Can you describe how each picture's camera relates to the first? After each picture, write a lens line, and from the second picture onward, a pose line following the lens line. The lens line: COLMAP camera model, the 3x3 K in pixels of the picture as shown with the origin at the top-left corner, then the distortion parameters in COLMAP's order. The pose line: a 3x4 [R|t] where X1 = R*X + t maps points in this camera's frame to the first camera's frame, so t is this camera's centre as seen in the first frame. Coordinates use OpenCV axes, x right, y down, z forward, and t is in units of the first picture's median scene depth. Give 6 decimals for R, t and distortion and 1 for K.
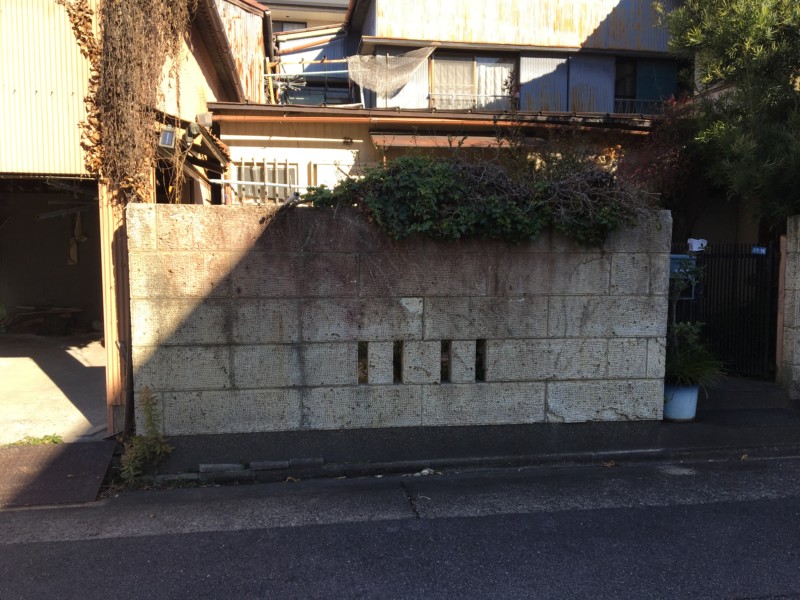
lens RADIAL K [[655.4, 0, 400.0], [0, 655.4, 300.0], [0, 0, 1]] dist [0.071460, -0.100868]
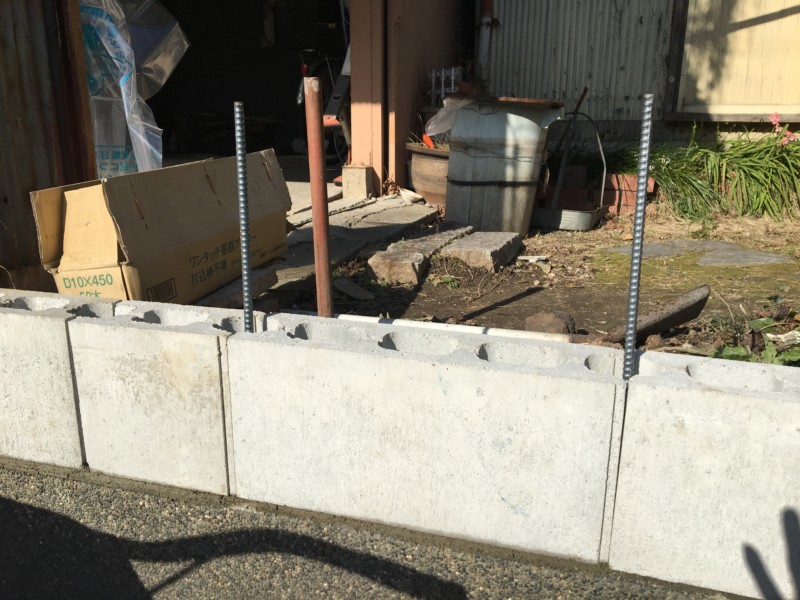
lens RADIAL K [[655.4, 0, 400.0], [0, 655.4, 300.0], [0, 0, 1]] dist [0.071460, -0.100868]
pose [[0.905119, 0.110750, -0.410480, -0.175217], [-0.035341, 0.981734, 0.186950, 0.124355], [0.423687, -0.154705, 0.892500, 0.886934]]
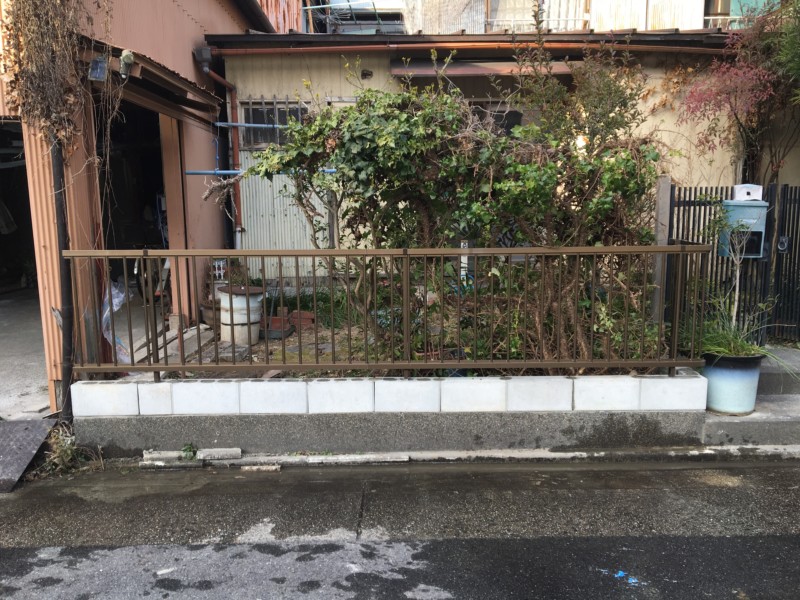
lens RADIAL K [[655.4, 0, 400.0], [0, 655.4, 300.0], [0, 0, 1]] dist [0.071460, -0.100868]
pose [[0.991360, 0.007724, -0.130940, 0.141289], [0.002832, 0.996772, 0.080240, -0.018021], [0.131137, -0.079918, 0.988138, 0.185763]]
